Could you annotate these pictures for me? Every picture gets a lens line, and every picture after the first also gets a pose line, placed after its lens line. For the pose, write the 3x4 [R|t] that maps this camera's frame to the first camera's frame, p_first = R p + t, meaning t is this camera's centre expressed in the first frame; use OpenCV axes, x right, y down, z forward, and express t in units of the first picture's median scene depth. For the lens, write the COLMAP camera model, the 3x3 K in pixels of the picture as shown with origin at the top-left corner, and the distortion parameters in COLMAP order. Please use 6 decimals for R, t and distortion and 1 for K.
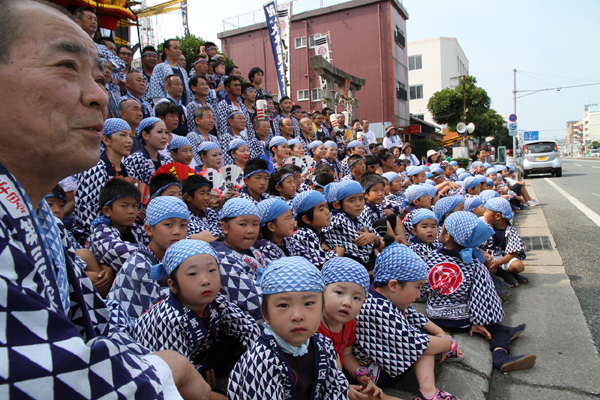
lens RADIAL K [[407.4, 0, 307.4], [0, 407.4, 201.0], [0, 0, 1]] dist [-0.118044, 0.092929]
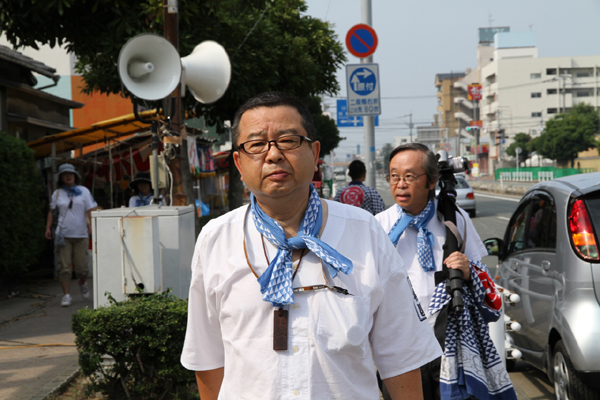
lens RADIAL K [[1383.4, 0, 300.0], [0, 1383.4, 200.0], [0, 0, 1]] dist [0.027086, 0.099971]
pose [[0.888308, 0.008258, 0.459174, 0.119123], [0.032001, 0.996295, -0.079827, -0.054614], [-0.458132, 0.085606, 0.884752, 0.314224]]
